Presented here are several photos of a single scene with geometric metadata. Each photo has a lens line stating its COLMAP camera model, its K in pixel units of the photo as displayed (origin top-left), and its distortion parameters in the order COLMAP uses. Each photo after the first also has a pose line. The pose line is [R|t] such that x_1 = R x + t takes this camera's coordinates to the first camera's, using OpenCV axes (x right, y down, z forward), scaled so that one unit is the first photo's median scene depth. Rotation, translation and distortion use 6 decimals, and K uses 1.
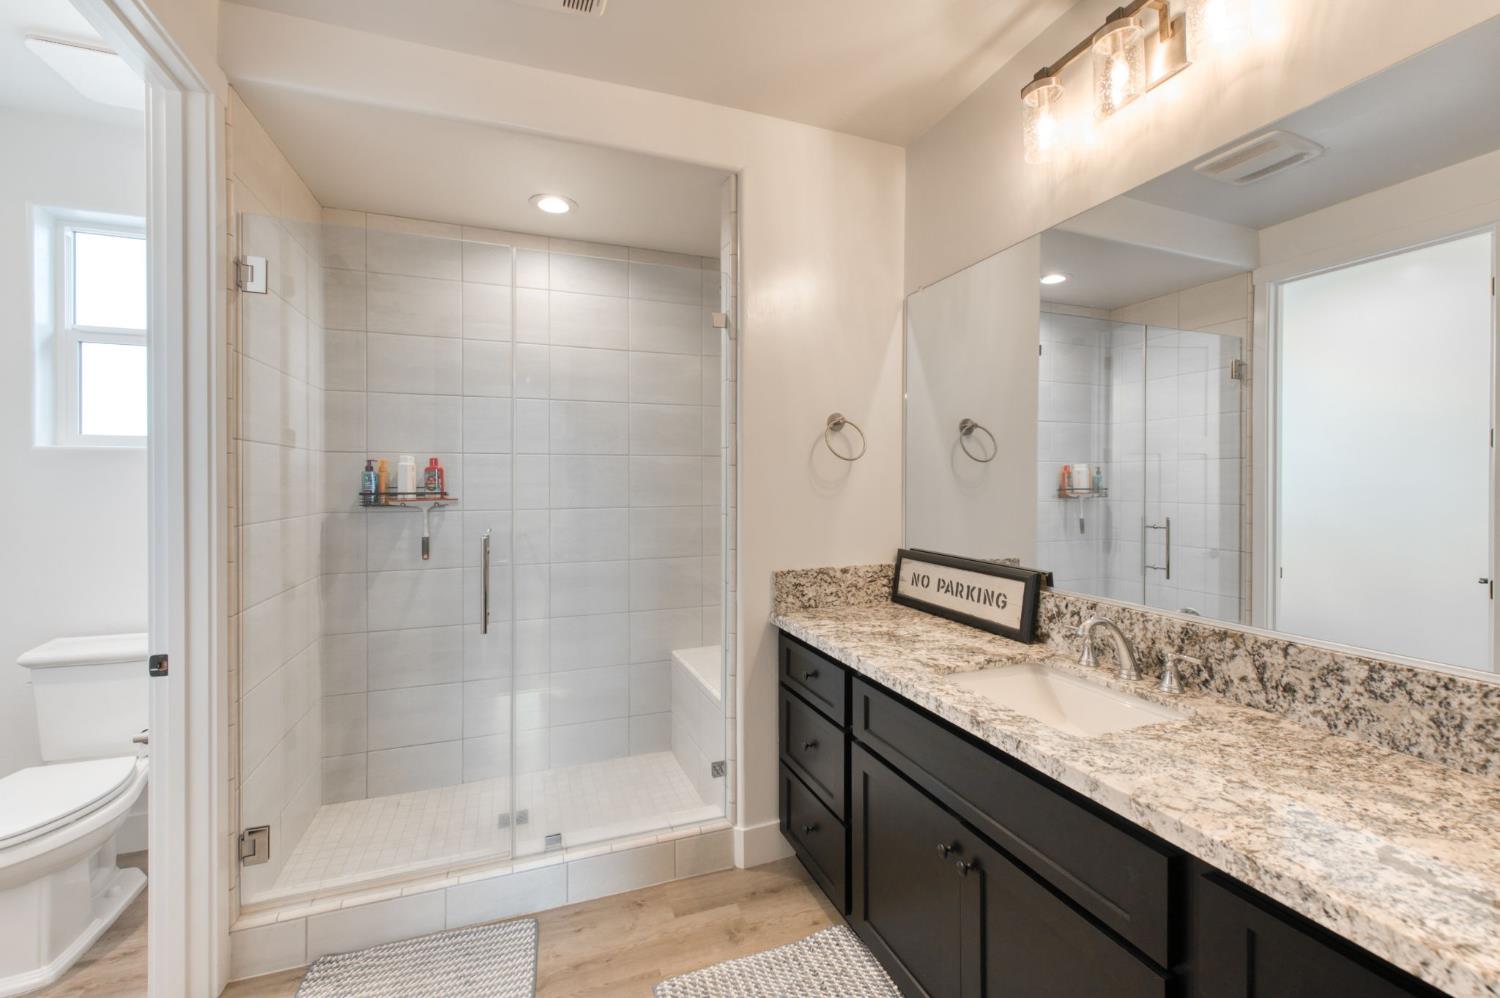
lens RADIAL K [[612.5, 0, 748.8], [0, 612.5, 494.3], [0, 0, 1]] dist [0.000806, -0.000059]
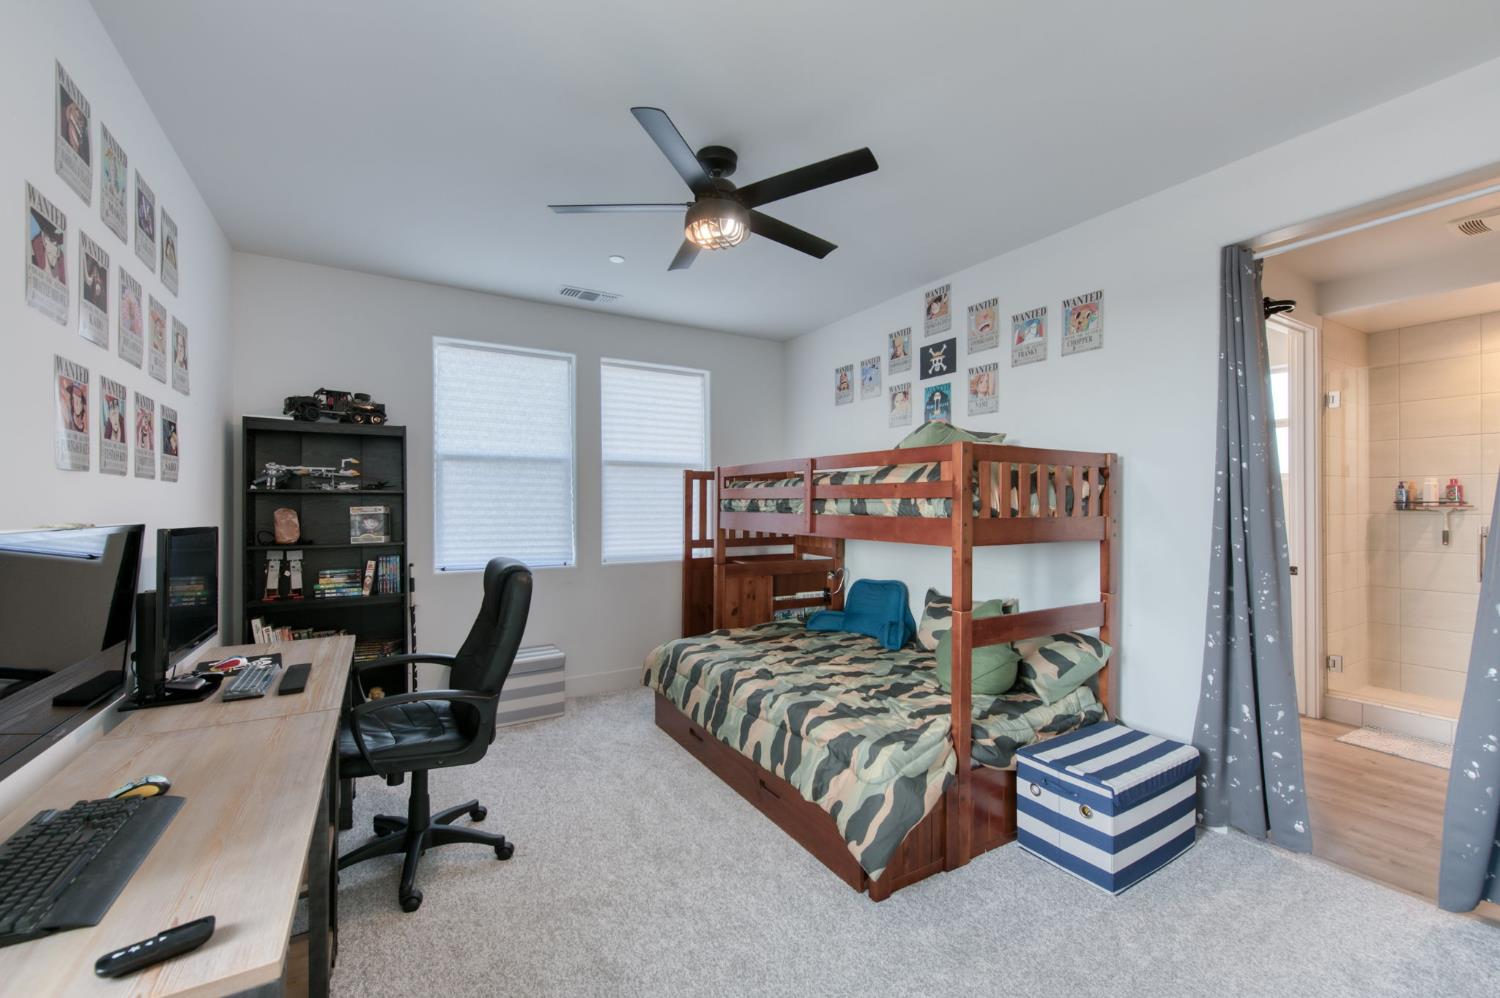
lens RADIAL K [[612.5, 0, 753.9], [0, 612.5, 497.5], [0, 0, 1]] dist [0.000806, -0.000059]
pose [[0.187524, -0.007332, -0.982233, 0.660353], [-0.009430, 0.999913, -0.009264, 0.017538], [0.982215, 0.011000, 0.187439, -0.998906]]
